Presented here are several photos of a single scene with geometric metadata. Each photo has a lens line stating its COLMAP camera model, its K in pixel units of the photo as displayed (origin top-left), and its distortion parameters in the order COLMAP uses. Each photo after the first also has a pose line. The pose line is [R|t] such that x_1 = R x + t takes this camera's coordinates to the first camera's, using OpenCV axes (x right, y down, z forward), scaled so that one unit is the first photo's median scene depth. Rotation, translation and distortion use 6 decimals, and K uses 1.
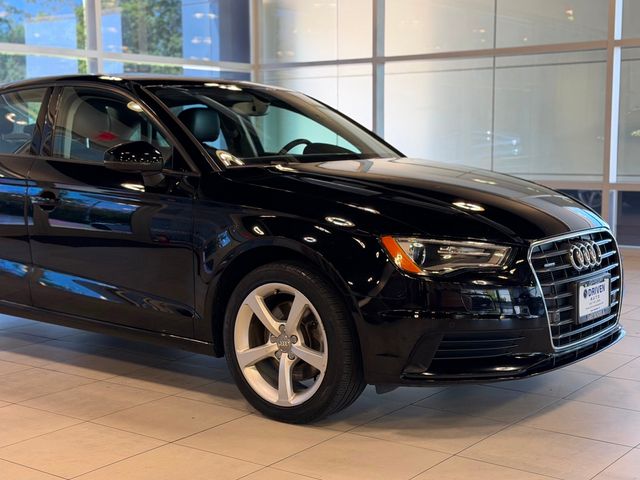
lens RADIAL K [[964.1, 0, 320.0], [0, 964.1, 240.0], [0, 0, 1]] dist [0.132657, -0.113248]
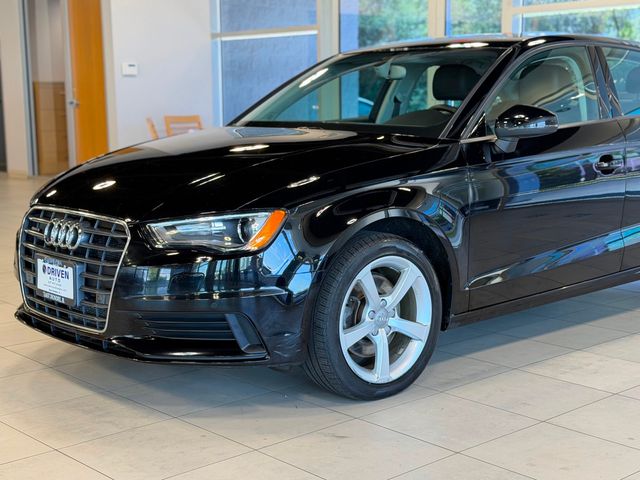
lens RADIAL K [[988.6, 0, 320.0], [0, 988.6, 240.0], [0, 0, 1]] dist [0.130447, -0.046364]
pose [[-0.187440, 0.152008, -0.970443, 1.181267], [-0.097251, 0.980228, 0.172324, -0.172634], [0.977450, 0.126677, -0.168951, 1.421250]]
